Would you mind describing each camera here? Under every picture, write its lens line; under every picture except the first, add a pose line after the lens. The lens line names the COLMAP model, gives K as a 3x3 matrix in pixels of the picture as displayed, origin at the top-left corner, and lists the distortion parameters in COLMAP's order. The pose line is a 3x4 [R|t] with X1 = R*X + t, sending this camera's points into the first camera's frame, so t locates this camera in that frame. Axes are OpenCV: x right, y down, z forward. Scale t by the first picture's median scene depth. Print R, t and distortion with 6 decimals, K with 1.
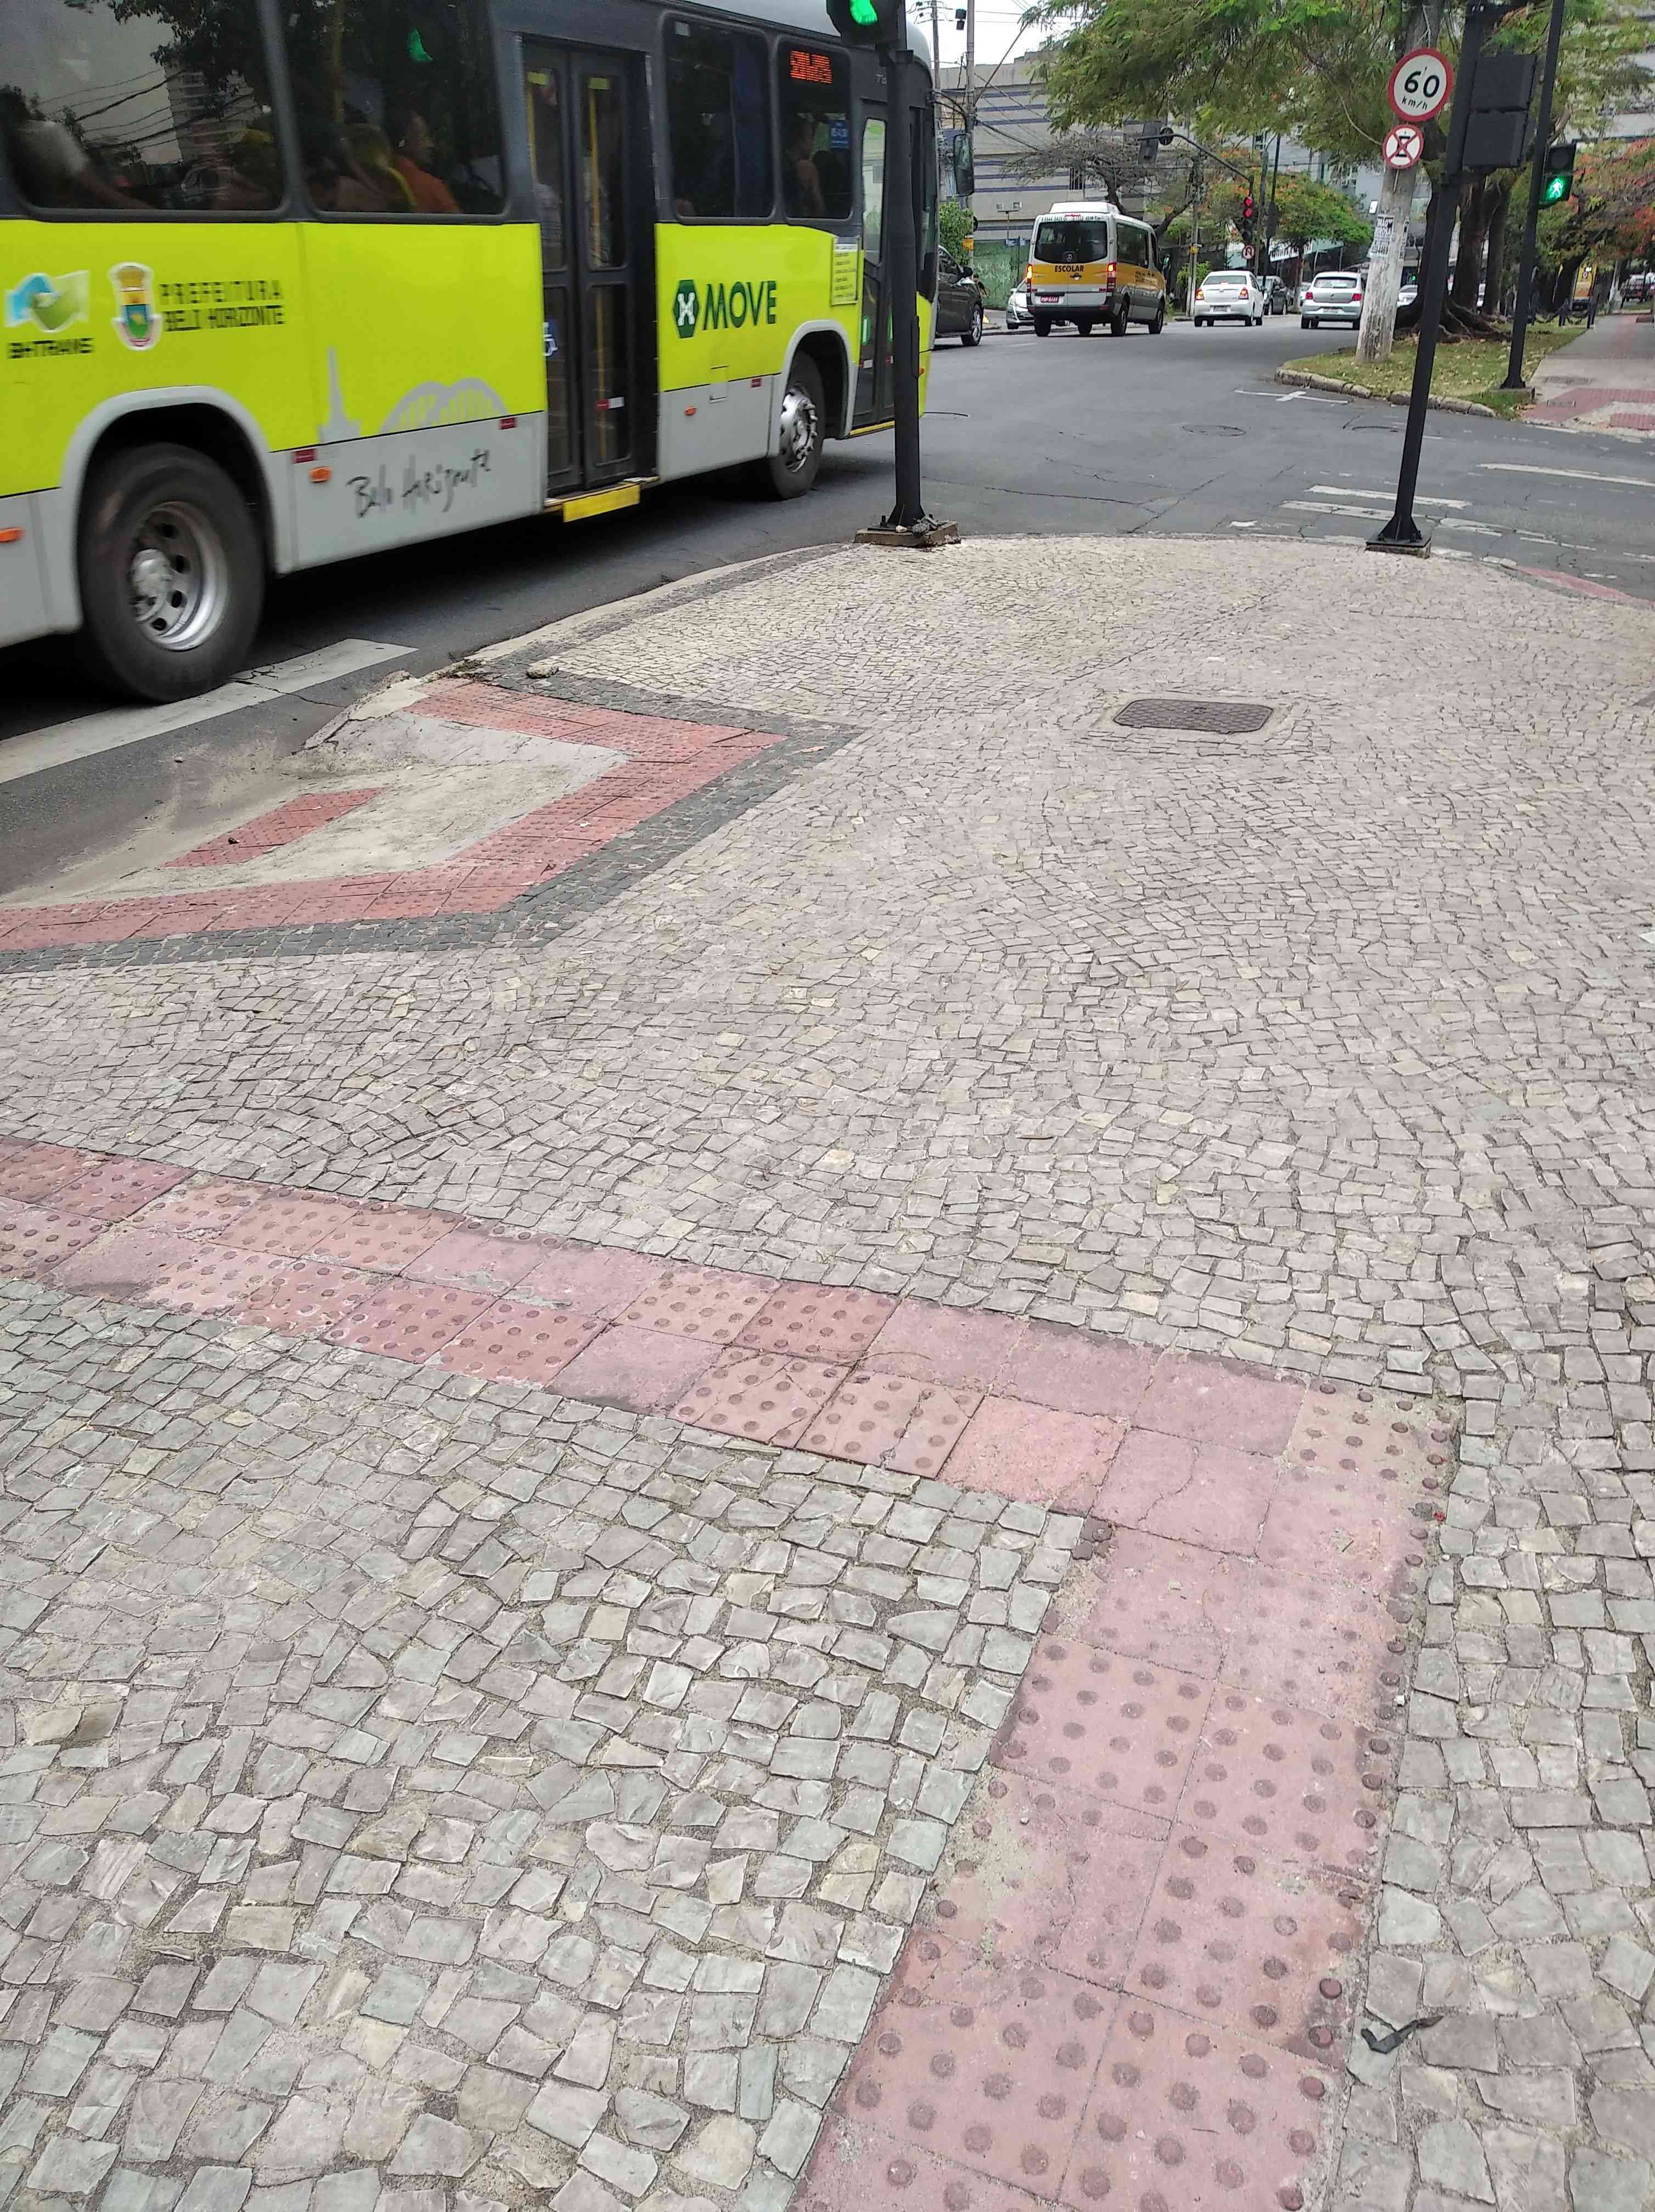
lens RADIAL K [[1702.7, 0, 827.5], [0, 1702.7, 1106.0], [0, 0, 1]] dist [0.085628, -0.202609]
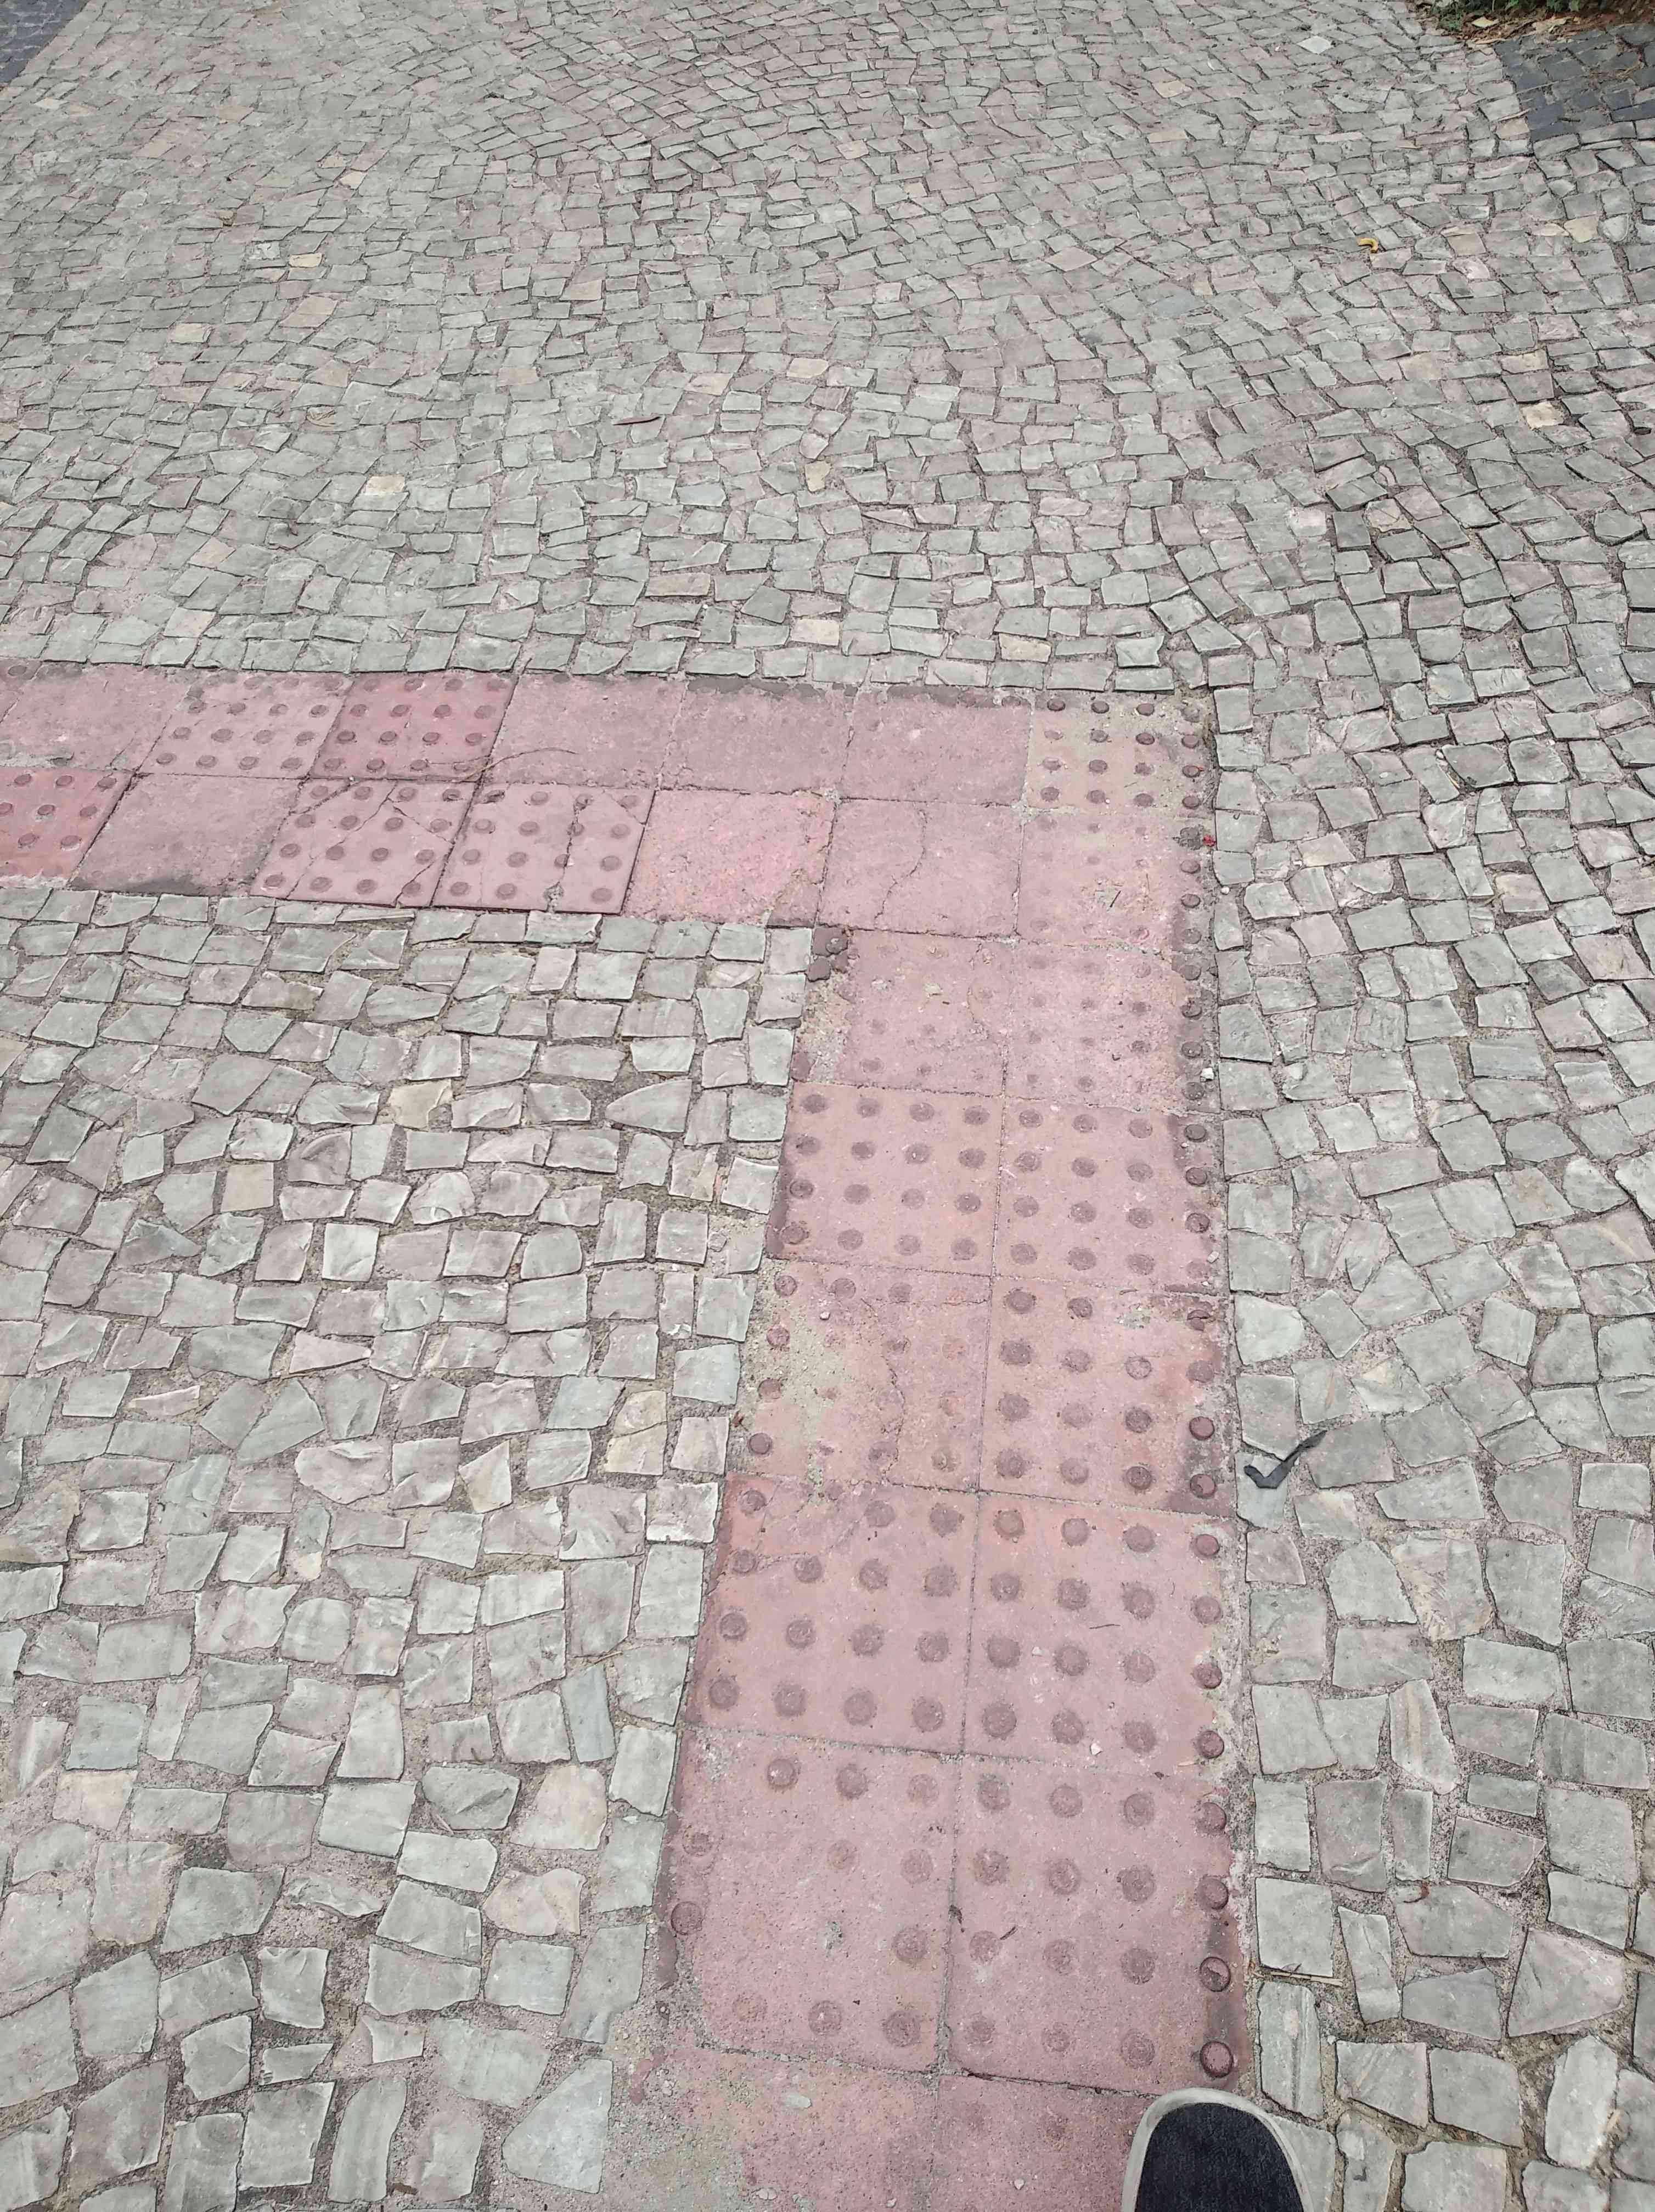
lens RADIAL K [[1758.3, 0, 839.5], [0, 1758.3, 1104.1], [0, 0, 1]] dist [0.092726, -0.209788]
pose [[0.956197, -0.218645, 0.194629, -0.018348], [0.124639, 0.905719, 0.405139, -0.020723], [-0.264861, -0.363135, 0.893298, 0.204176]]
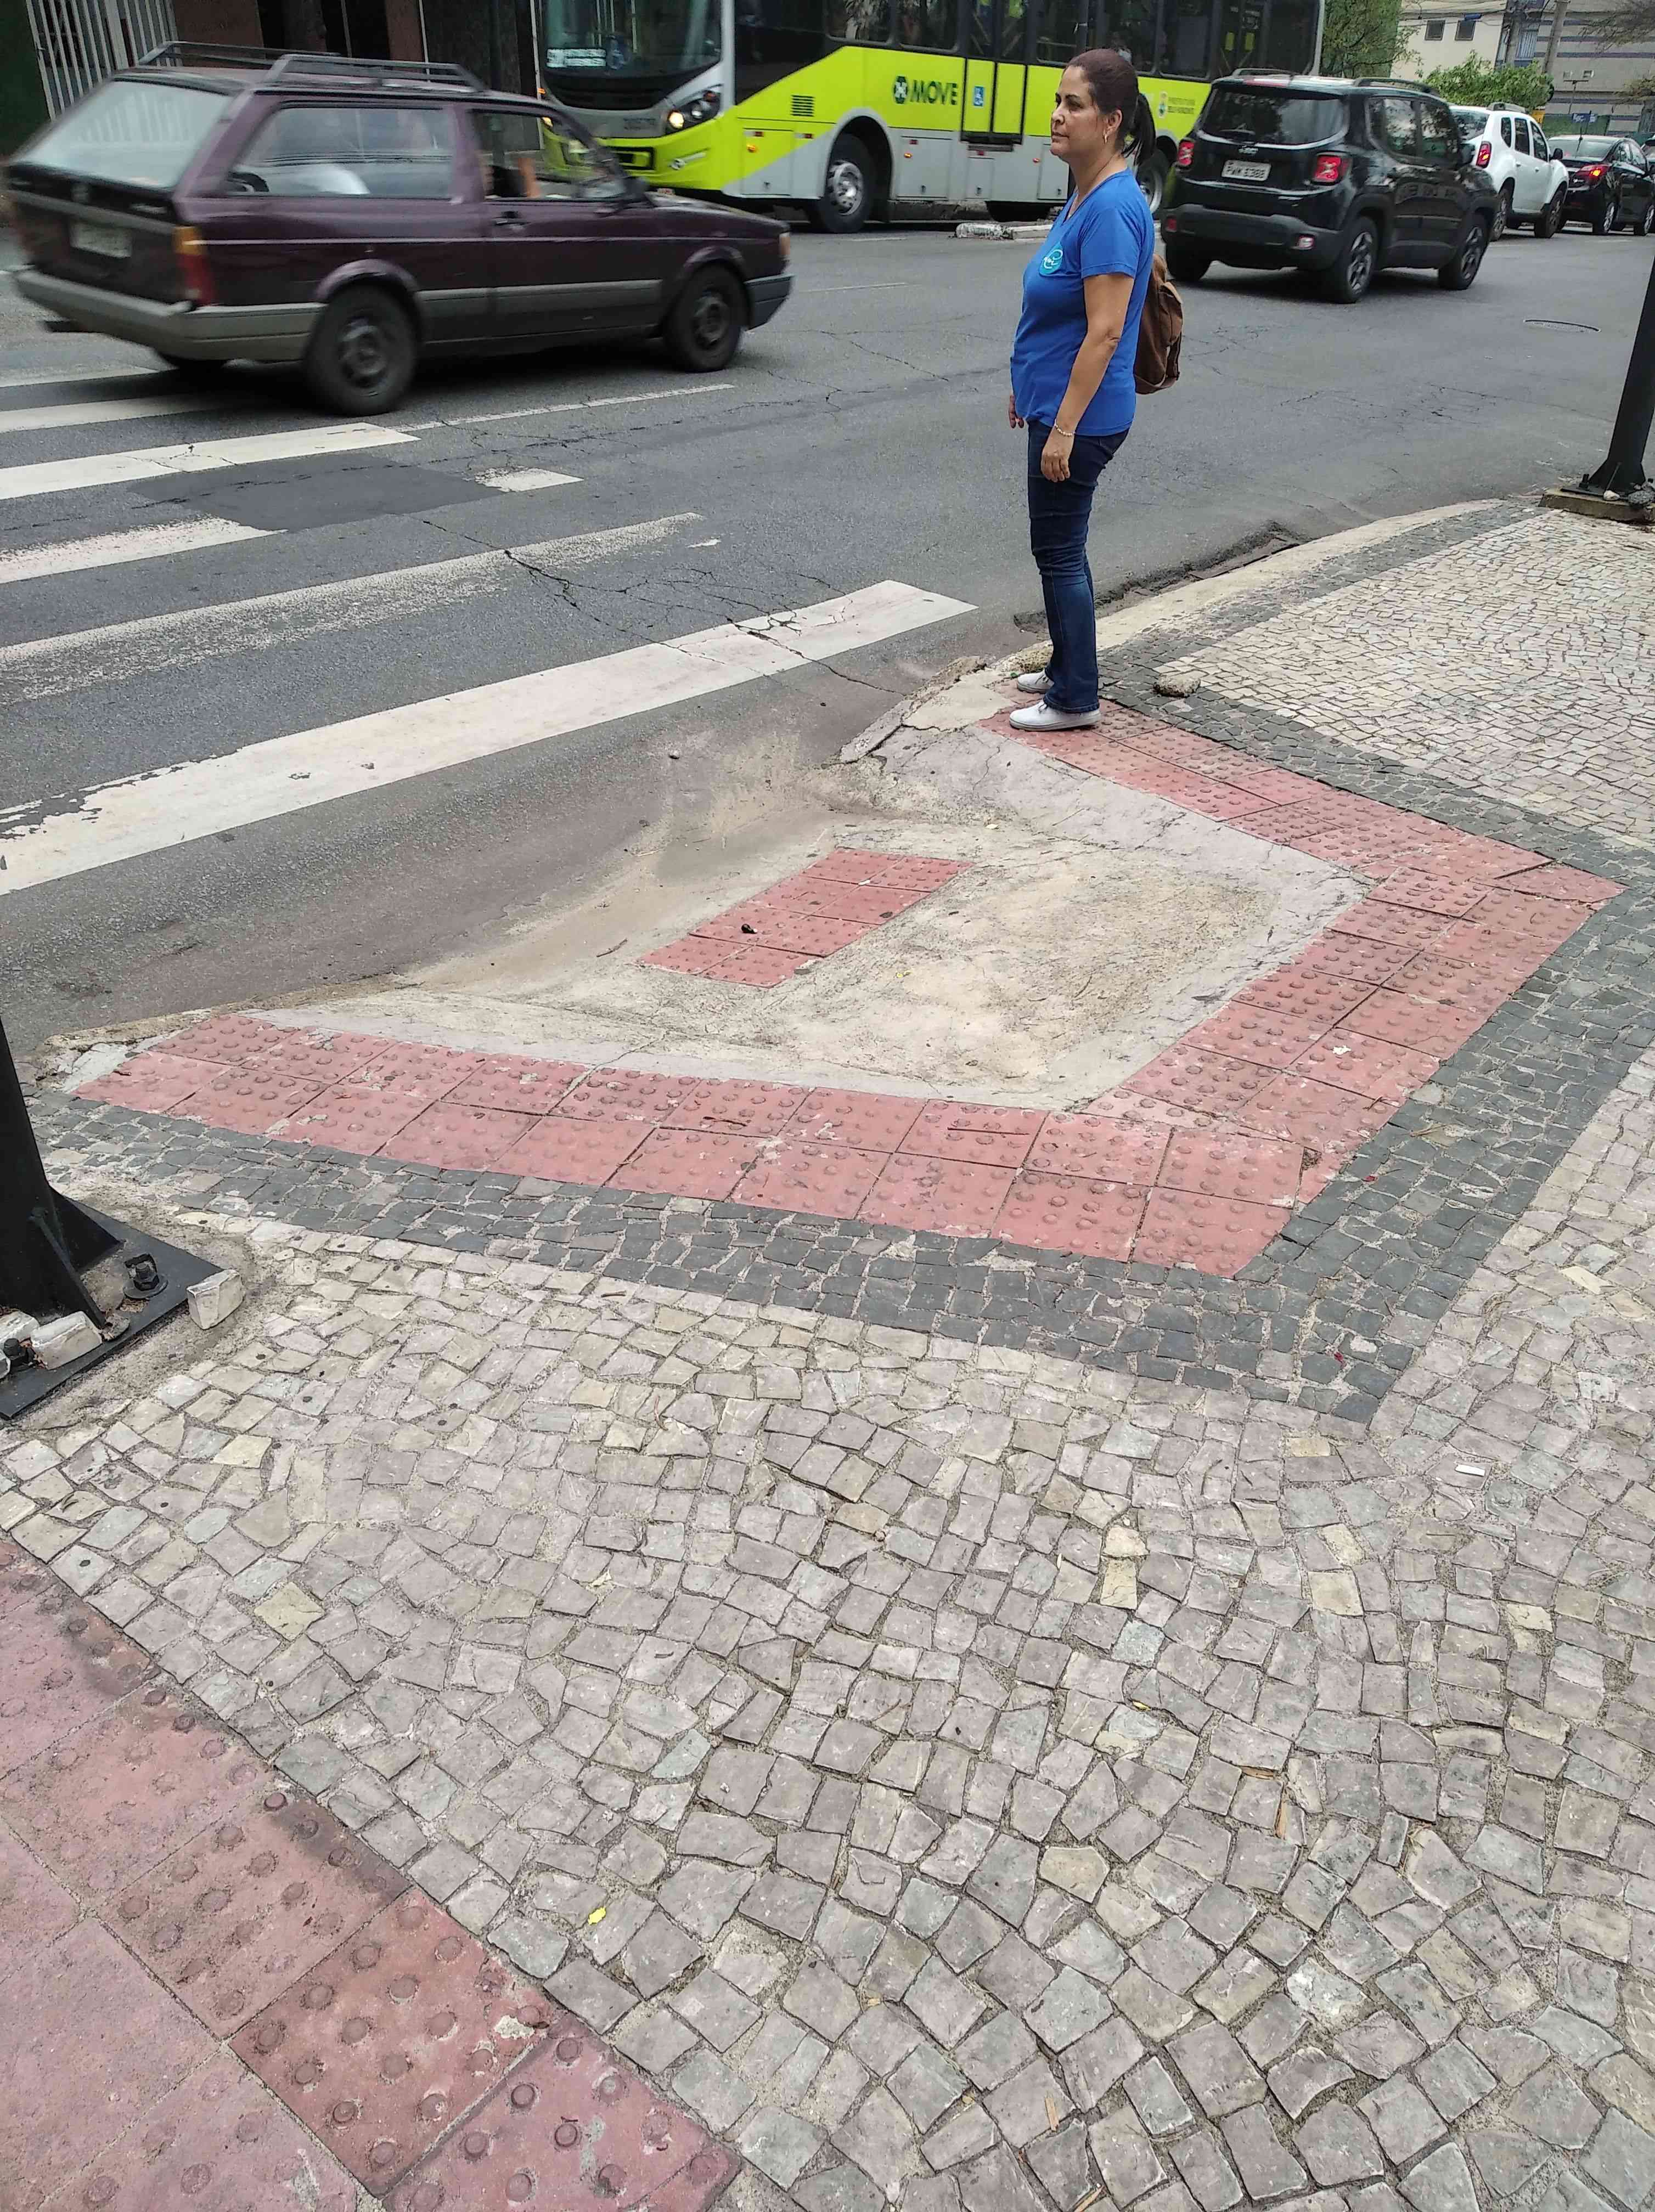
lens RADIAL K [[1702.7, 0, 827.5], [0, 1702.7, 1106.0], [0, 0, 1]] dist [0.085628, -0.202609]
pose [[0.966732, 0.174563, -0.186965, -0.448743], [-0.161405, 0.983345, 0.083549, -0.374552], [0.198436, -0.050593, 0.978807, 0.858702]]
